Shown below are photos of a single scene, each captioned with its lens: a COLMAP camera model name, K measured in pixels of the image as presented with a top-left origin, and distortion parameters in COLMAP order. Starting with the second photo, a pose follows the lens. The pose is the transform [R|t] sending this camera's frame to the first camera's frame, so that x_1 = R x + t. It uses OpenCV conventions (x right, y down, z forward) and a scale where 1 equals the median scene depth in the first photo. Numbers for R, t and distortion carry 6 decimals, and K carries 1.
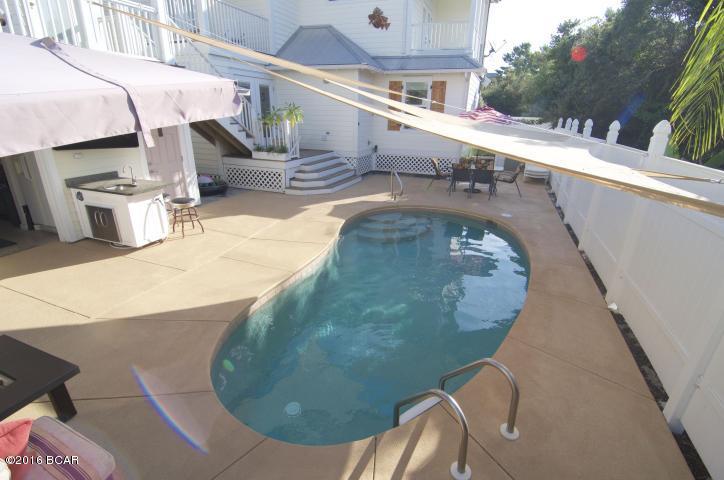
lens RADIAL K [[347.1, 0, 371.4], [0, 347.1, 240.0], [0, 0, 1]] dist [-0.001036, -0.015938]
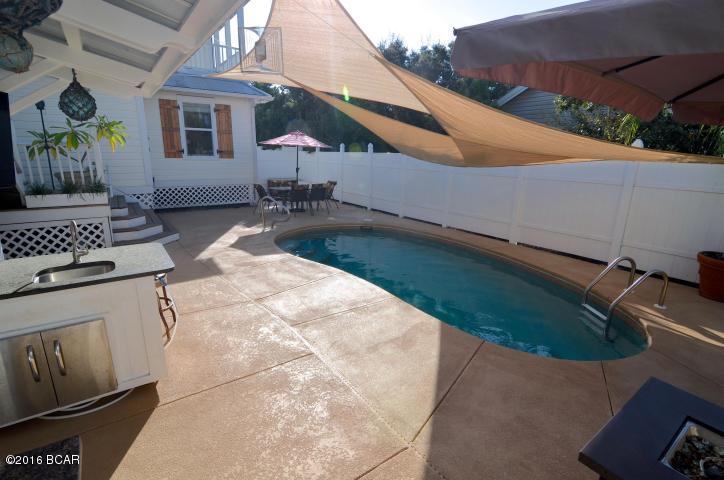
lens RADIAL K [[347.1, 0, 371.4], [0, 347.1, 240.0], [0, 0, 1]] dist [-0.001036, -0.015938]
pose [[0.548189, -0.213837, 0.808556, -0.530148], [0.282159, 0.957369, 0.061893, -0.069016], [-0.787322, 0.194213, 0.585155, 0.269890]]
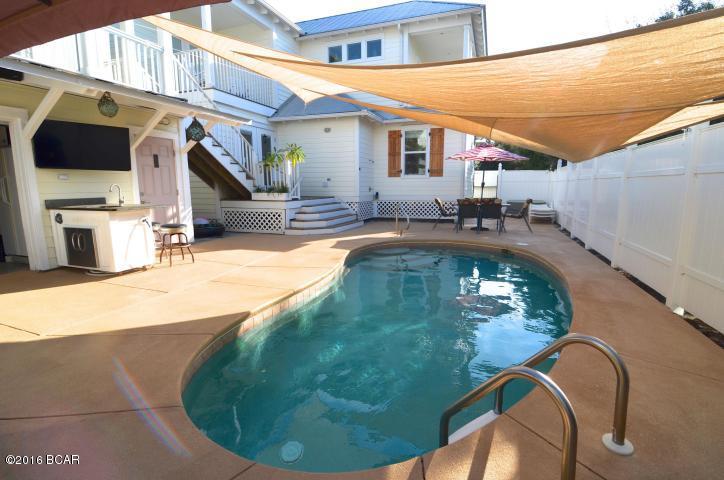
lens RADIAL K [[347.1, 0, 371.4], [0, 347.1, 240.0], [0, 0, 1]] dist [-0.001036, -0.015938]
pose [[0.999570, -0.028223, 0.008004, -0.021013], [0.029247, 0.979954, -0.197065, 0.080124], [-0.002282, 0.197214, 0.980358, 0.076050]]
